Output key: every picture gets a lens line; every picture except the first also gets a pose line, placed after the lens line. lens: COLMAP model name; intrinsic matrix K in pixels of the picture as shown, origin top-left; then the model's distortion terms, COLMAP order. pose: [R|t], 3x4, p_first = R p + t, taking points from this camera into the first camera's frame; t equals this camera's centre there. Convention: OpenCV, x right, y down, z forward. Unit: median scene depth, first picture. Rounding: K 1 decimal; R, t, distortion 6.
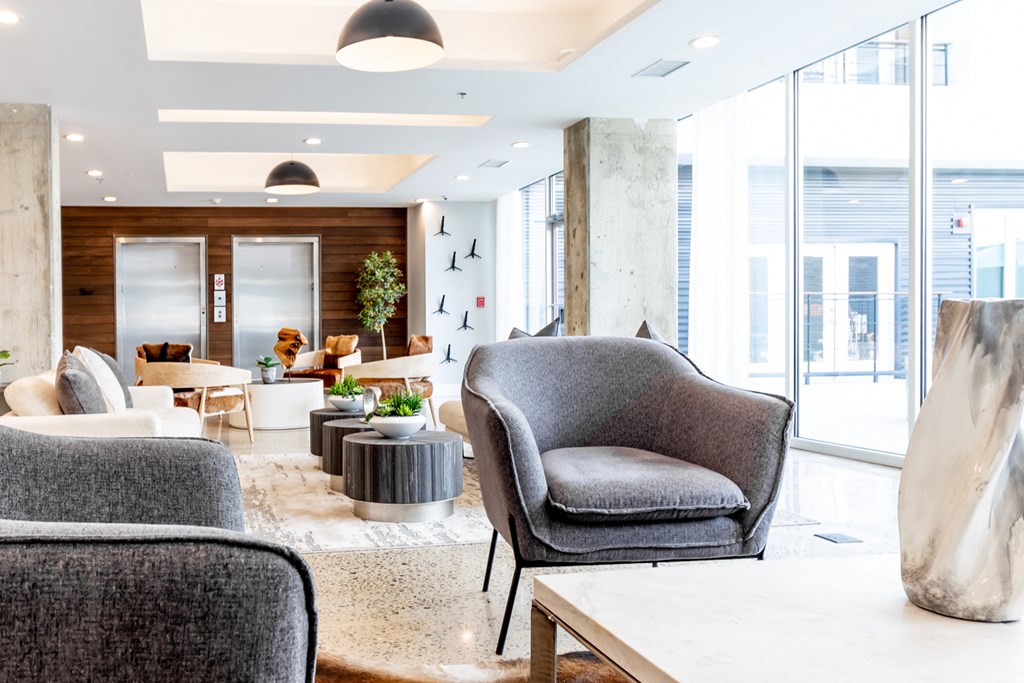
lens RADIAL K [[1649.9, 0, 512.0], [0, 1649.9, 341.5], [0, 0, 1]] dist [-0.005450, -0.012817]
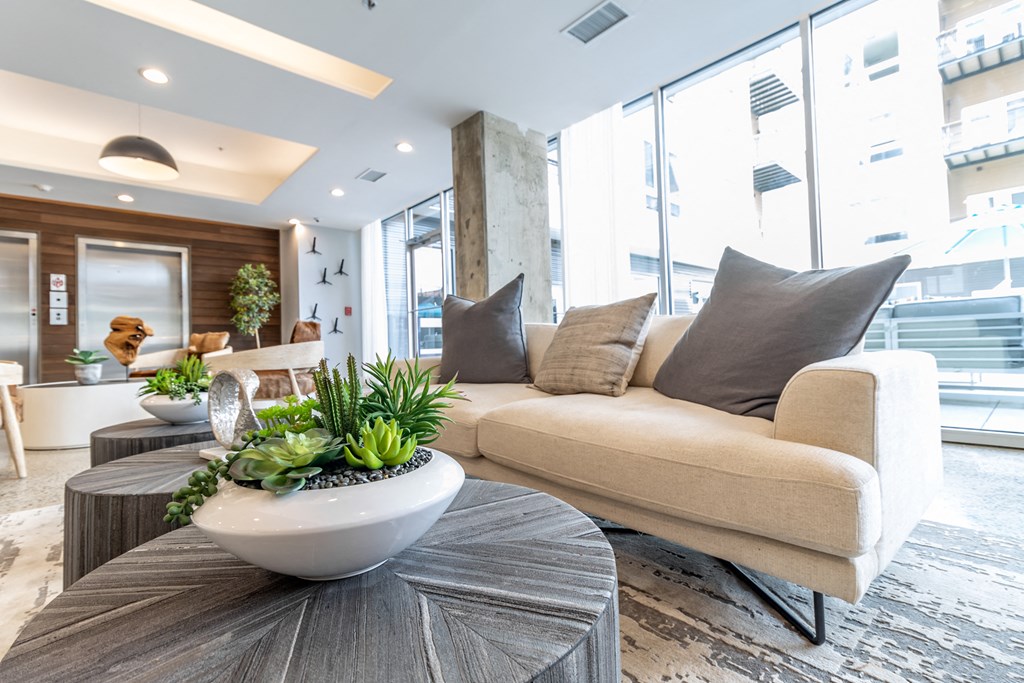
lens RADIAL K [[447.6, 0, 512.0], [0, 447.6, 341.5], [0, 0, 1]] dist [0.001930, 0.000244]
pose [[0.903580, -0.015381, 0.428143, -0.053318], [0.042247, 0.997683, -0.053320, 0.022481], [-0.426331, 0.066267, 0.902137, 0.663854]]
